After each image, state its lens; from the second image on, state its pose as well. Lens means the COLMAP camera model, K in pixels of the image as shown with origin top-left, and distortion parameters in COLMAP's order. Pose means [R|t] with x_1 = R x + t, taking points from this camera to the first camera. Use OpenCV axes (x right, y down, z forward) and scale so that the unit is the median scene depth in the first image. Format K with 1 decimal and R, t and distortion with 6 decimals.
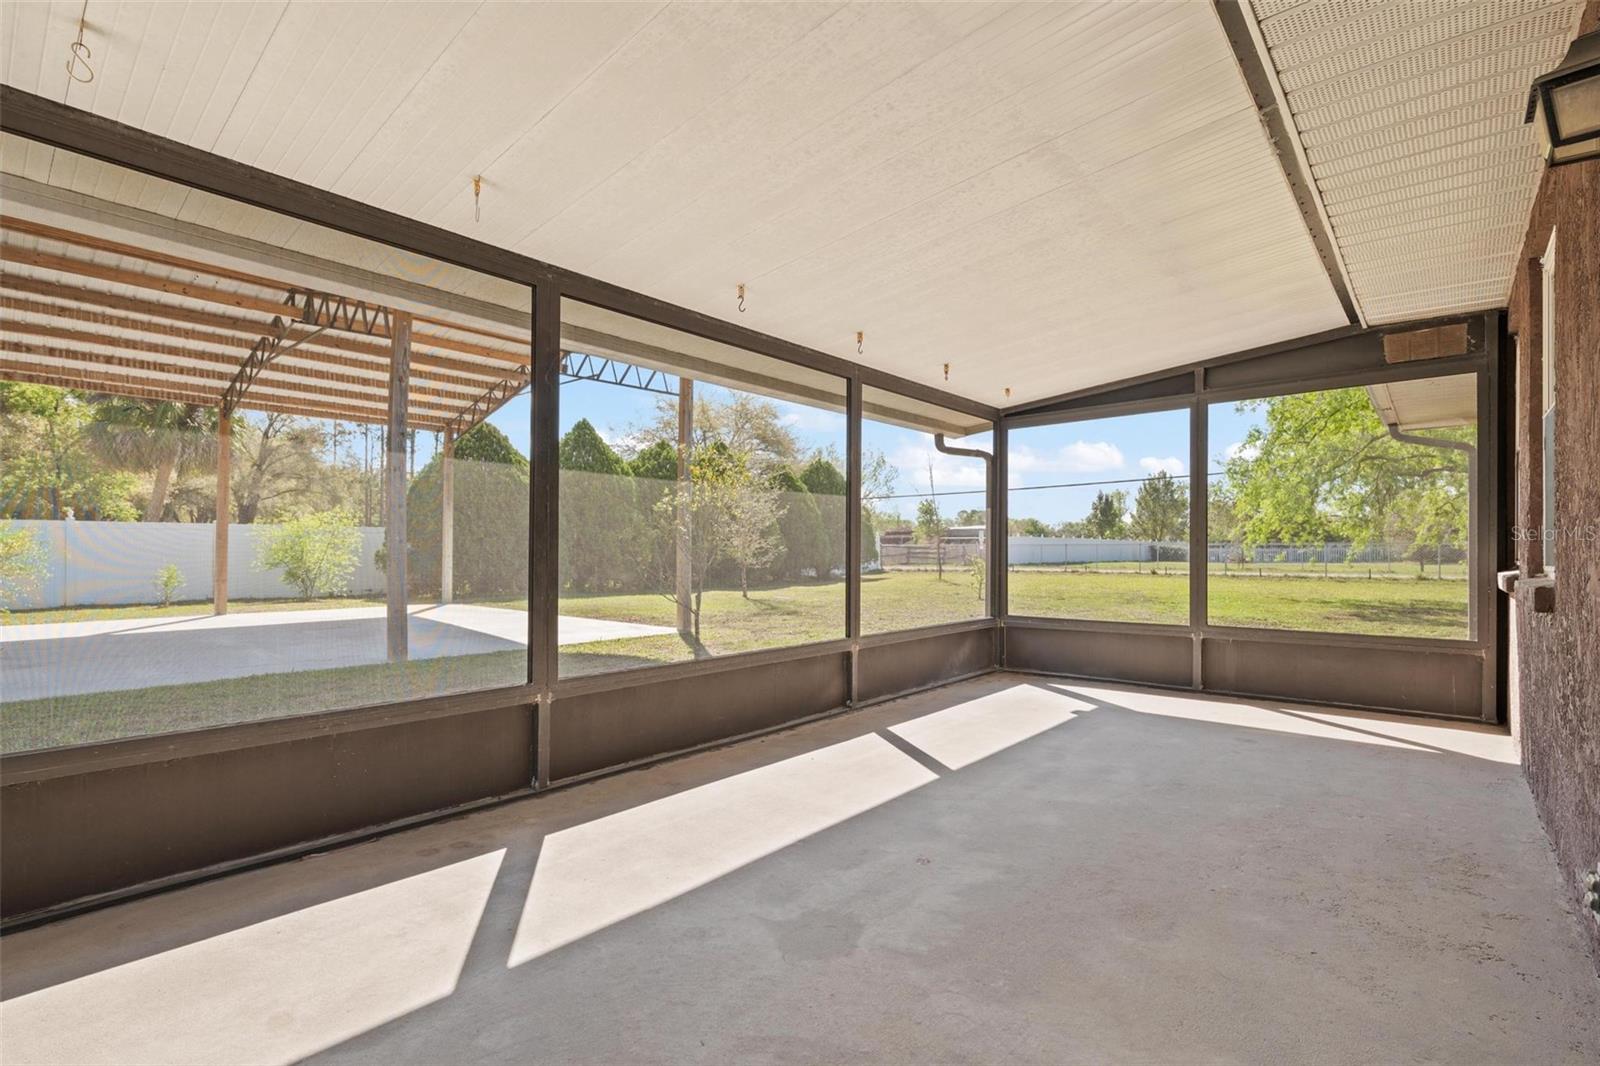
lens RADIAL K [[748.8, 0, 800.6], [0, 748.8, 542.3], [0, 0, 1]] dist [0.000879, 0.001265]
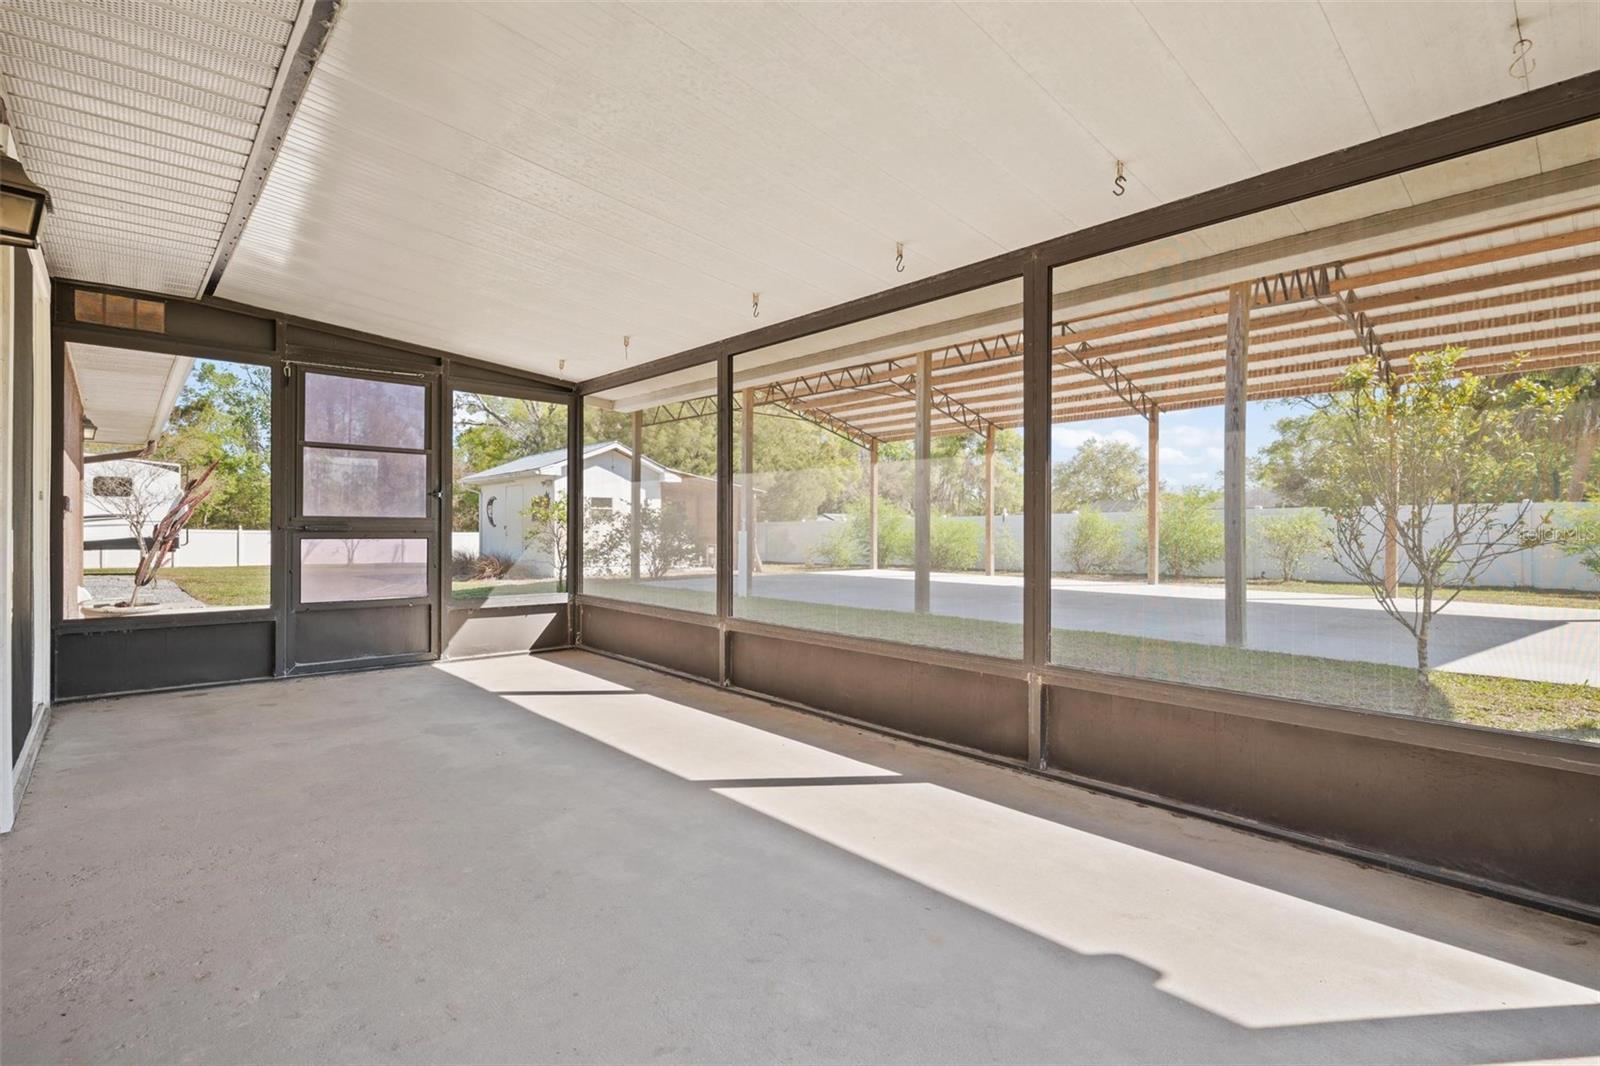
lens RADIAL K [[748.8, 0, 797.9], [0, 748.8, 522.2], [0, 0, 1]] dist [0.000879, 0.001265]
pose [[-0.116381, -0.011846, -0.993134, 0.825658], [0.006890, 0.999895, -0.012734, 0.011864], [0.993181, -0.008325, -0.116287, 0.957833]]
